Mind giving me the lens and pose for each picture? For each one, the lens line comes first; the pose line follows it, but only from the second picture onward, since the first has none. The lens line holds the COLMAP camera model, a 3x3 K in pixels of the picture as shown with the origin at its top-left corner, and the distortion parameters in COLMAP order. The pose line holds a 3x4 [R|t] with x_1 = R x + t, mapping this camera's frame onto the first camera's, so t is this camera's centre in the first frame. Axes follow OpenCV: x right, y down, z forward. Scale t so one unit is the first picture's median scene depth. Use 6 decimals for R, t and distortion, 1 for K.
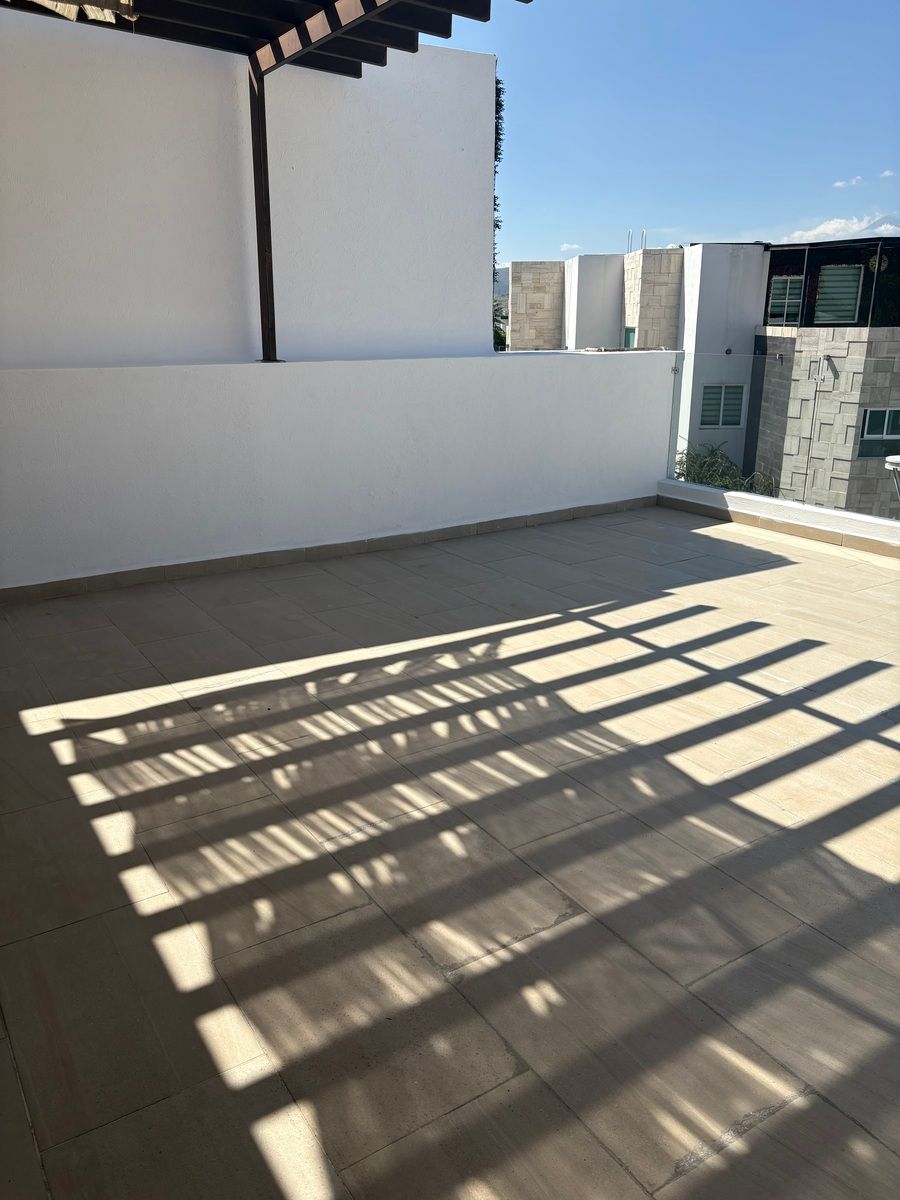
lens RADIAL K [[911.2, 0, 415.0], [0, 911.2, 566.2], [0, 0, 1]] dist [0.011518, -0.000076]
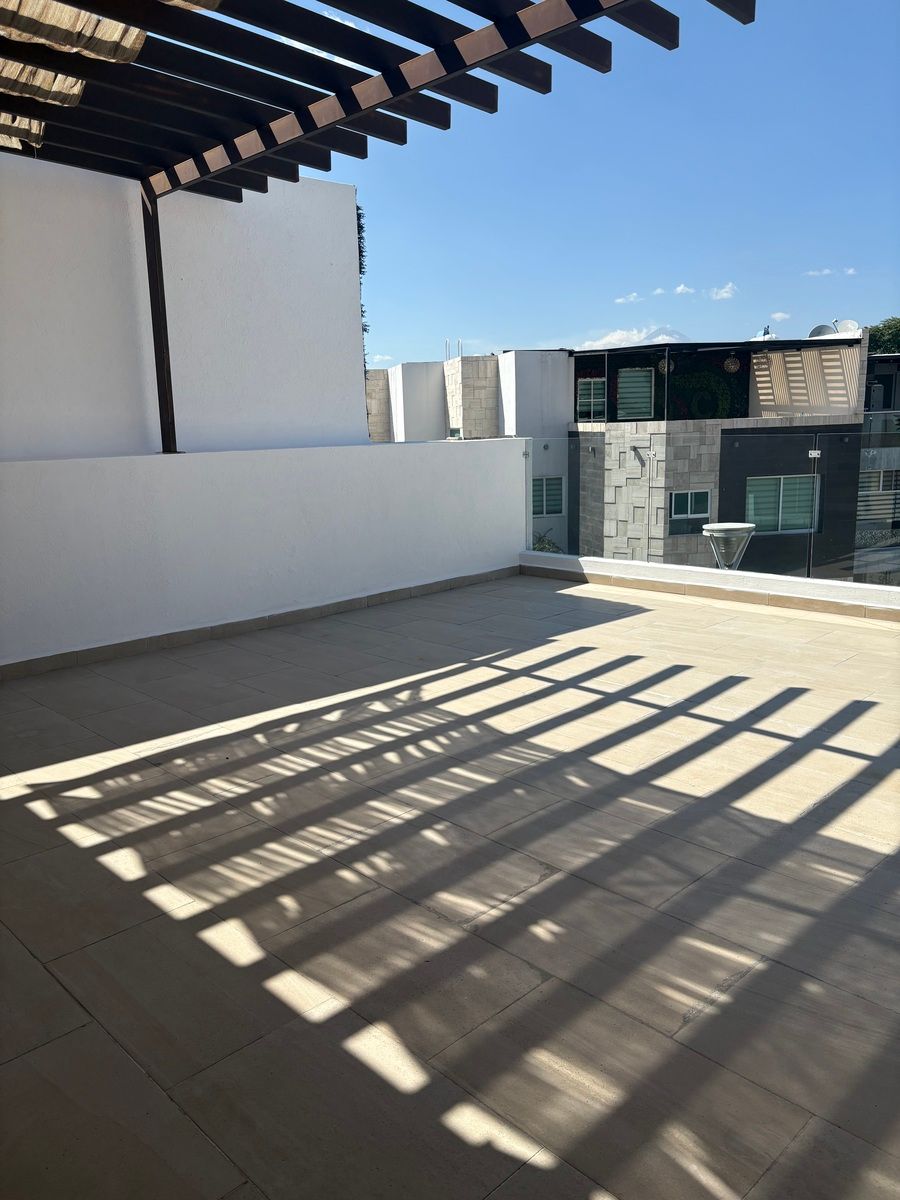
lens RADIAL K [[911.2, 0, 415.0], [0, 911.2, 566.2], [0, 0, 1]] dist [0.011518, -0.000076]
pose [[0.981316, -0.054830, 0.184427, -0.157211], [0.075189, 0.991597, -0.105275, 0.075803], [-0.177105, 0.117175, 0.977192, -0.140734]]
